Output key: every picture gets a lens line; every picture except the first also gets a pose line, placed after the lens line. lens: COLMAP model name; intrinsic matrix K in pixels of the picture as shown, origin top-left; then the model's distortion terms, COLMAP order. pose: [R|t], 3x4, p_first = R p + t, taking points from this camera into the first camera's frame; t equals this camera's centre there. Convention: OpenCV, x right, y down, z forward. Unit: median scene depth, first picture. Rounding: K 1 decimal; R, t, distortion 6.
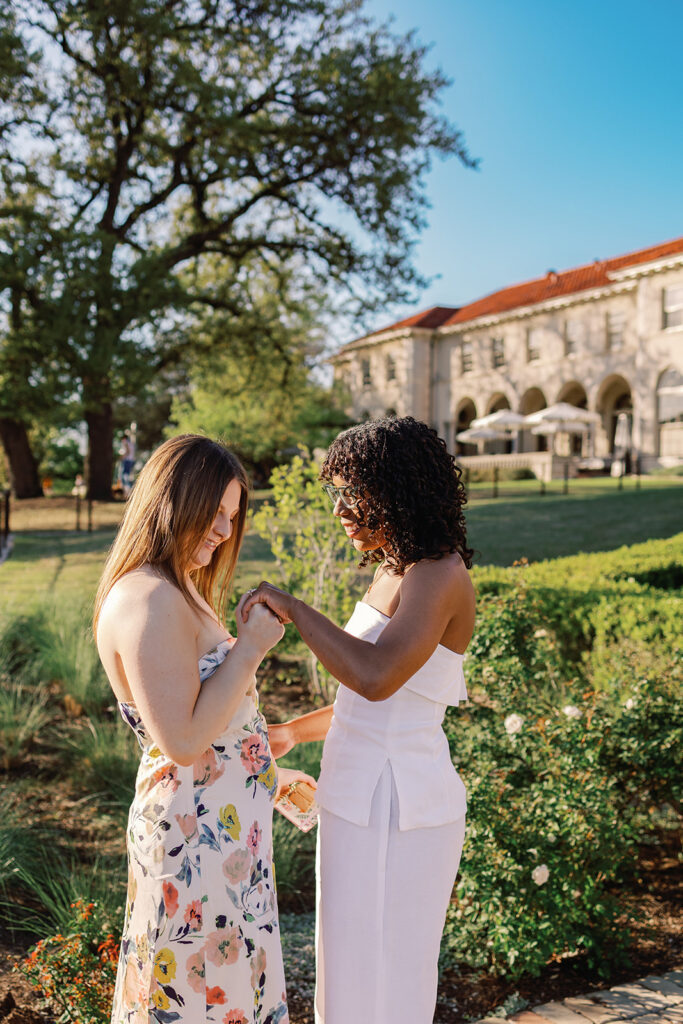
lens RADIAL K [[1053.8, 0, 322.1], [0, 1053.8, 524.4], [0, 0, 1]] dist [0.006273, 0.009418]
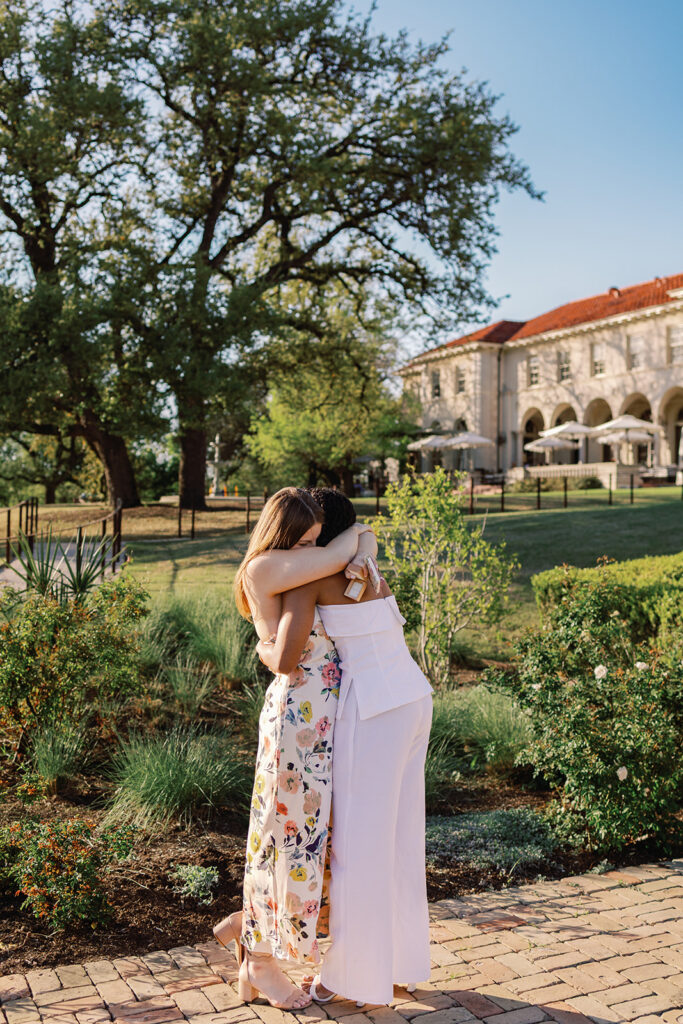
lens RADIAL K [[1148.3, 0, 311.0], [0, 1148.3, 459.2], [0, 0, 1]] dist [-0.018429, 0.073523]
pose [[0.999016, -0.003701, -0.044206, -0.037804], [0.000926, 0.998037, -0.062626, -0.000304], [0.044351, 0.062523, 0.997058, -0.157928]]
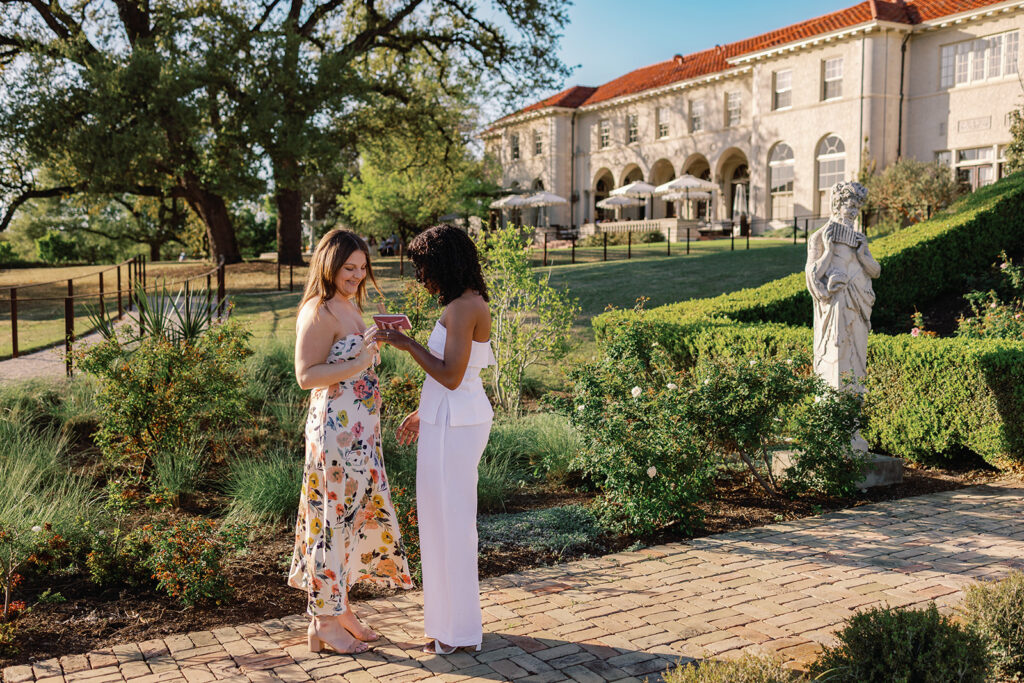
lens RADIAL K [[1087.9, 0, 489.8], [0, 1087.9, 353.2], [0, 0, 1]] dist [0.013867, -0.003857]
pose [[0.999361, -0.015848, 0.032047, -0.030688], [0.013878, 0.998055, 0.060775, 0.004716], [-0.032948, -0.060292, 0.997637, -0.204958]]
